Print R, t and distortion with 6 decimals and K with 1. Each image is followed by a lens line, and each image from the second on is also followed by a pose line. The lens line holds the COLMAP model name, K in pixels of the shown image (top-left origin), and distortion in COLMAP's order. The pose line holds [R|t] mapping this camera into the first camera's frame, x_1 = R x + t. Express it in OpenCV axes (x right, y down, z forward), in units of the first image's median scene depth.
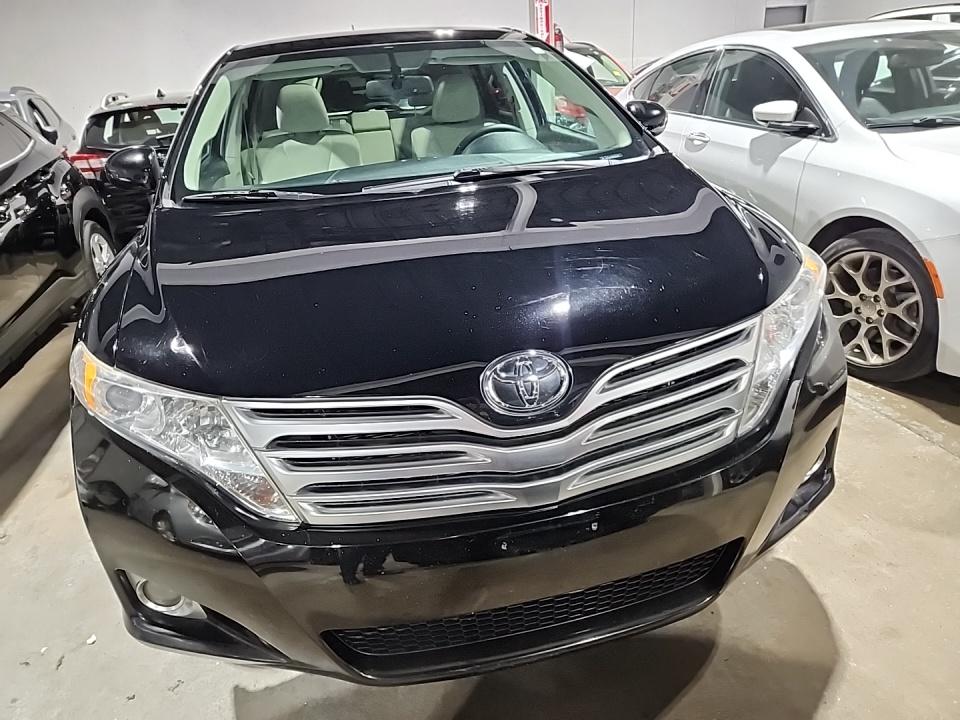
lens RADIAL K [[651.4, 0, 480.0], [0, 651.4, 360.0], [0, 0, 1]] dist [0.066385, -0.074569]
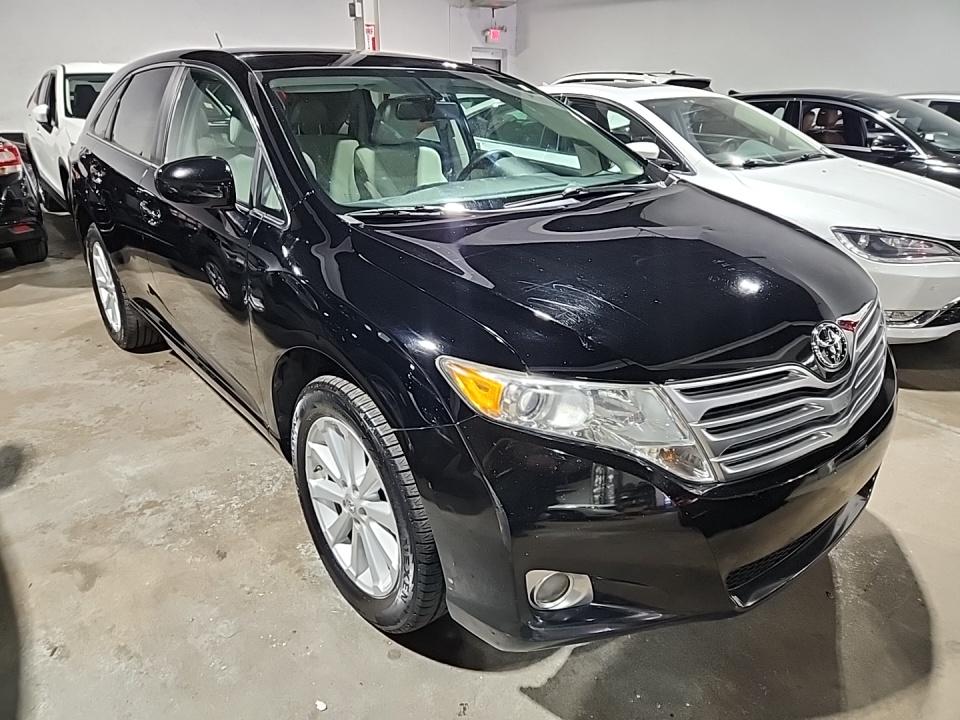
lens RADIAL K [[651.4, 0, 480.0], [0, 651.4, 360.0], [0, 0, 1]] dist [0.066385, -0.074569]
pose [[0.885741, -0.095846, 0.454178, -0.467201], [0.112784, 0.993566, -0.010279, -0.002139], [-0.450270, 0.060329, 0.890852, 0.049811]]
